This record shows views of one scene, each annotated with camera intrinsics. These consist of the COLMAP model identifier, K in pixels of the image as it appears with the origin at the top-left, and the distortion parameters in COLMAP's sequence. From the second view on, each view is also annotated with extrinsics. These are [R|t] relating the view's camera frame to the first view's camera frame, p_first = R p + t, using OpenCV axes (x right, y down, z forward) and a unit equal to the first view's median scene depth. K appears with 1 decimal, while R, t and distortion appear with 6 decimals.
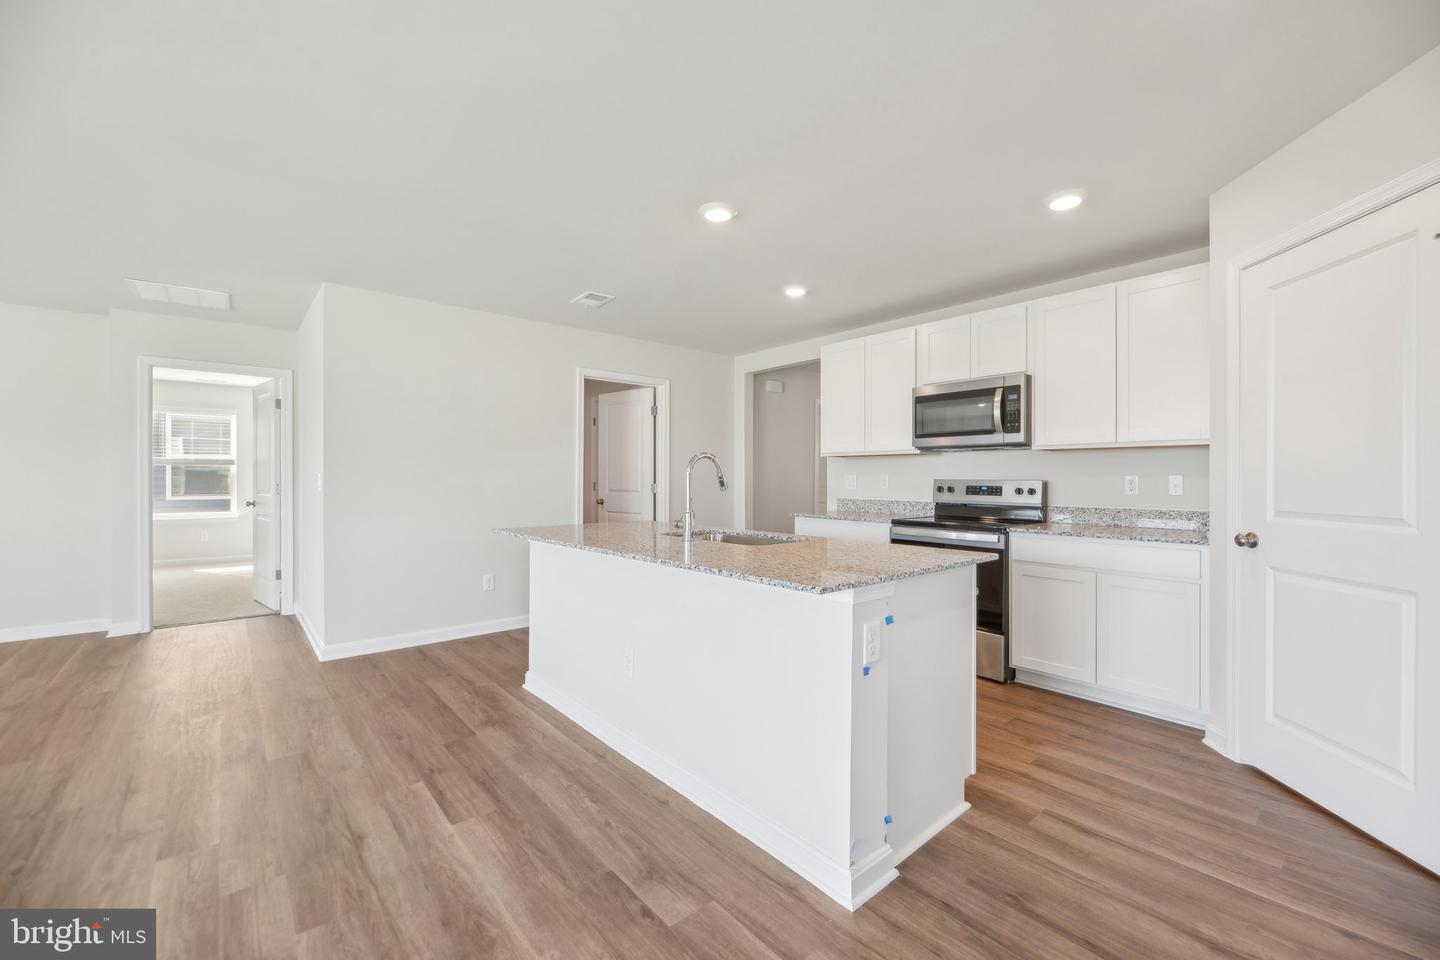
lens RADIAL K [[591.9, 0, 720.0], [0, 591.9, 480.0], [0, 0, 1]] dist [-0.000311, 0.000015]
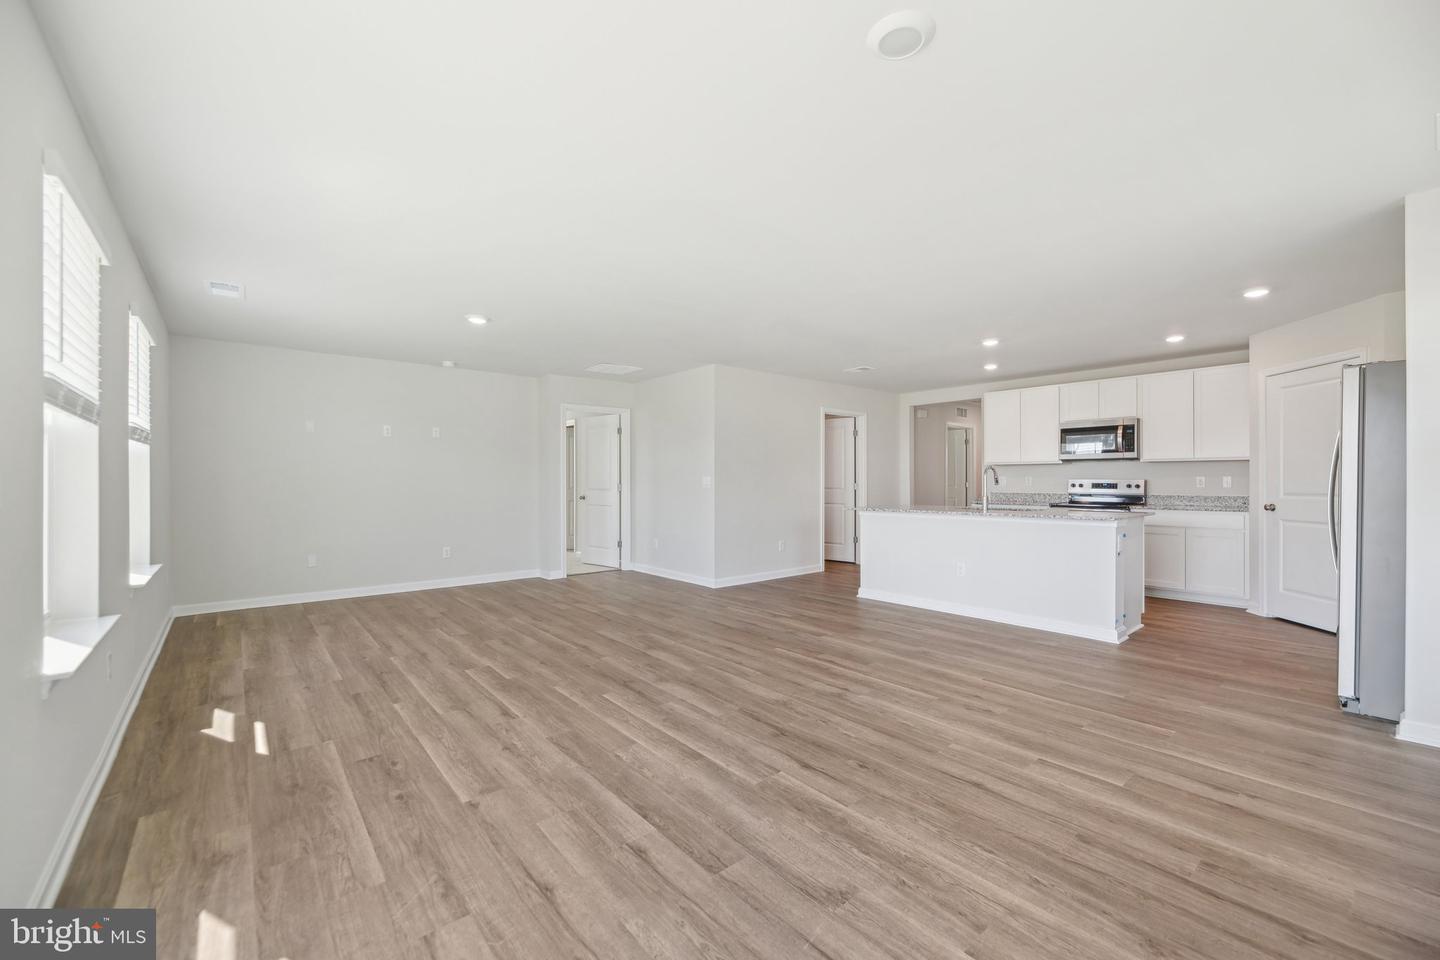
lens RADIAL K [[582.4, 0, 751.5], [0, 582.4, 481.0], [0, 0, 1]] dist [0.031953, -0.000050]
pose [[0.999741, -0.002392, 0.022631, -0.649338], [0.002498, 0.999986, -0.004670, 0.010226], [-0.022619, 0.004725, 0.999733, -0.699783]]
